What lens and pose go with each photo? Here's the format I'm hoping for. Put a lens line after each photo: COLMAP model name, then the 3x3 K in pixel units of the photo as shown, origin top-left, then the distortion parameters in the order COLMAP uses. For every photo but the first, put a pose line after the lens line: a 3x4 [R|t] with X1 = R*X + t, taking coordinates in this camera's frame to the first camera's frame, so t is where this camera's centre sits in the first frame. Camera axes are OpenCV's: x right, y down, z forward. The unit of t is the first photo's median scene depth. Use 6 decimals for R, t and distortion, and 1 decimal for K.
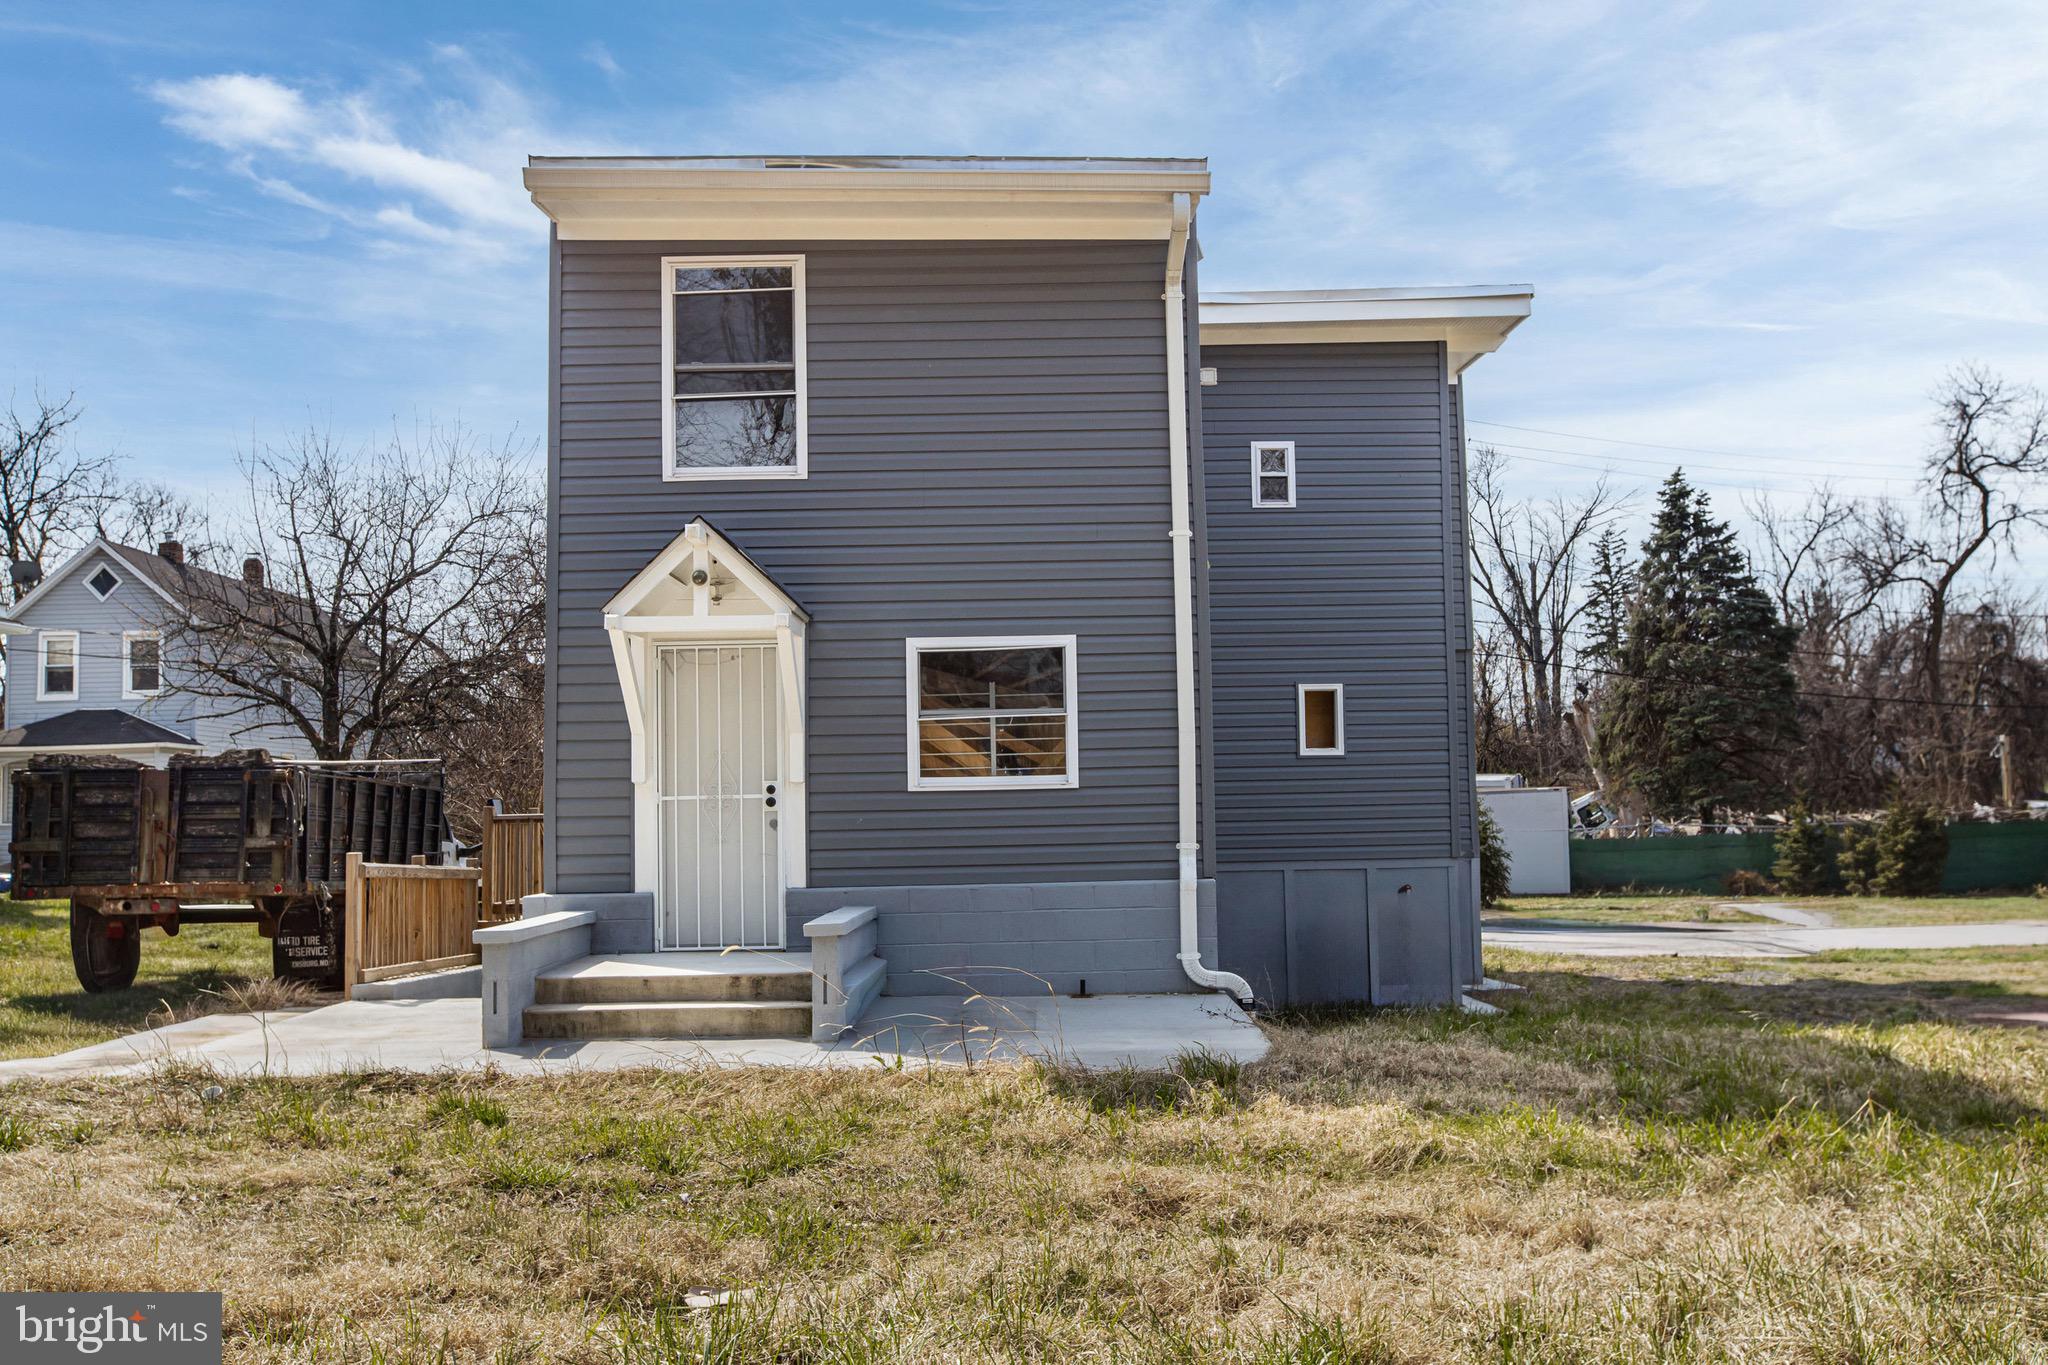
lens RADIAL K [[1934.9, 0, 1069.2], [0, 1934.9, 669.1], [0, 0, 1]] dist [-0.009814, 0.000000]
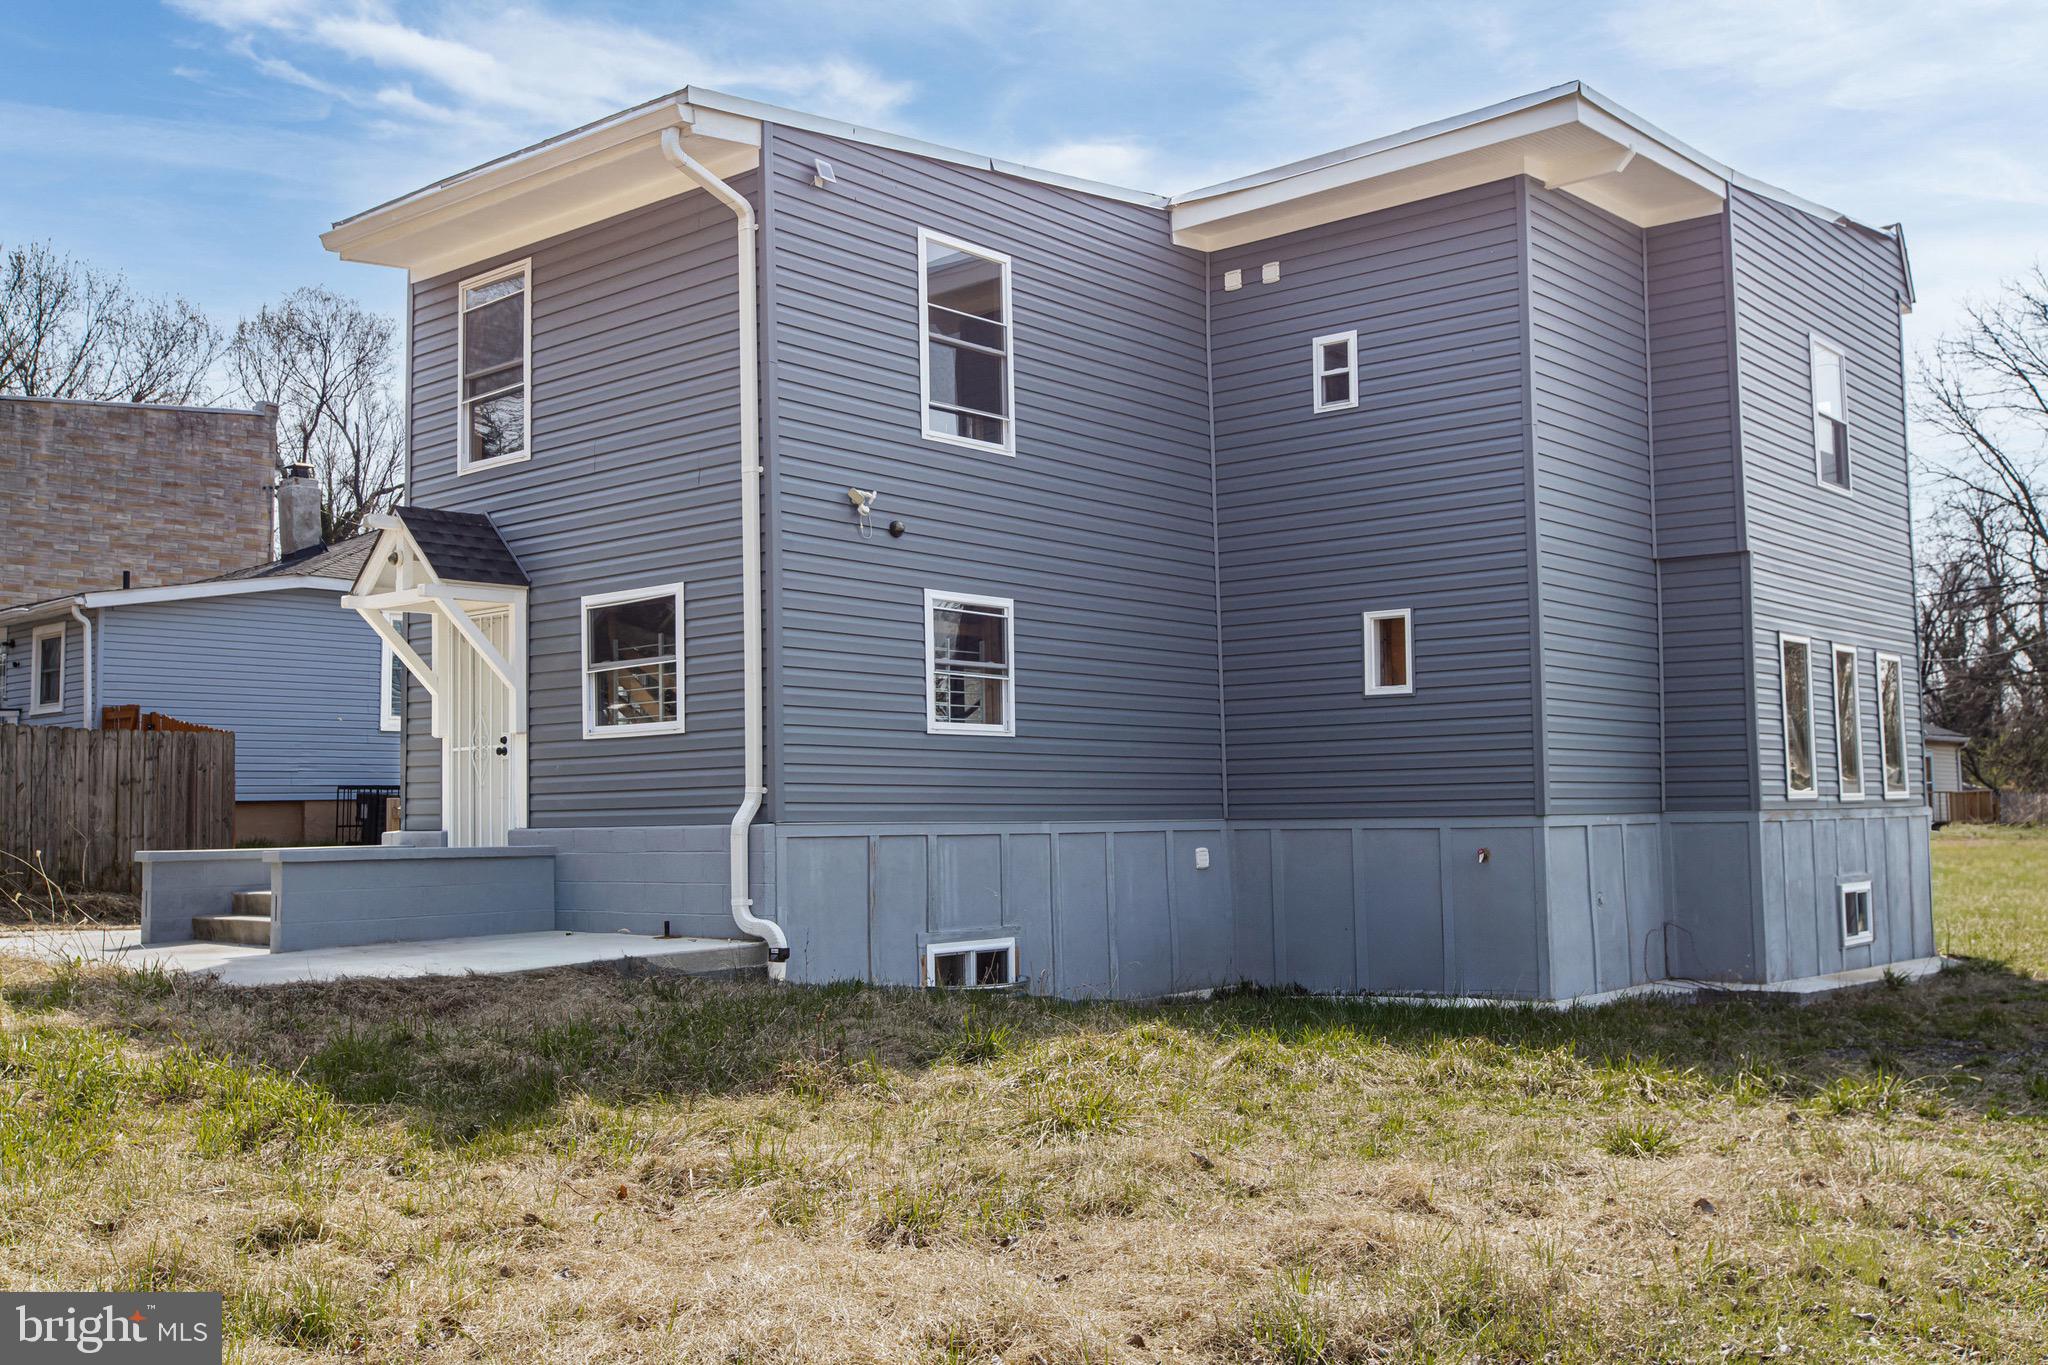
lens RADIAL K [[1934.9, 0, 1034.6], [0, 1934.9, 677.1], [0, 0, 1]] dist [-0.009814, 0.000000]
pose [[0.735912, -0.039912, -0.675900, 0.800256], [0.050927, 0.998696, -0.003524, 0.043607], [0.675159, -0.031828, 0.736985, 0.365698]]
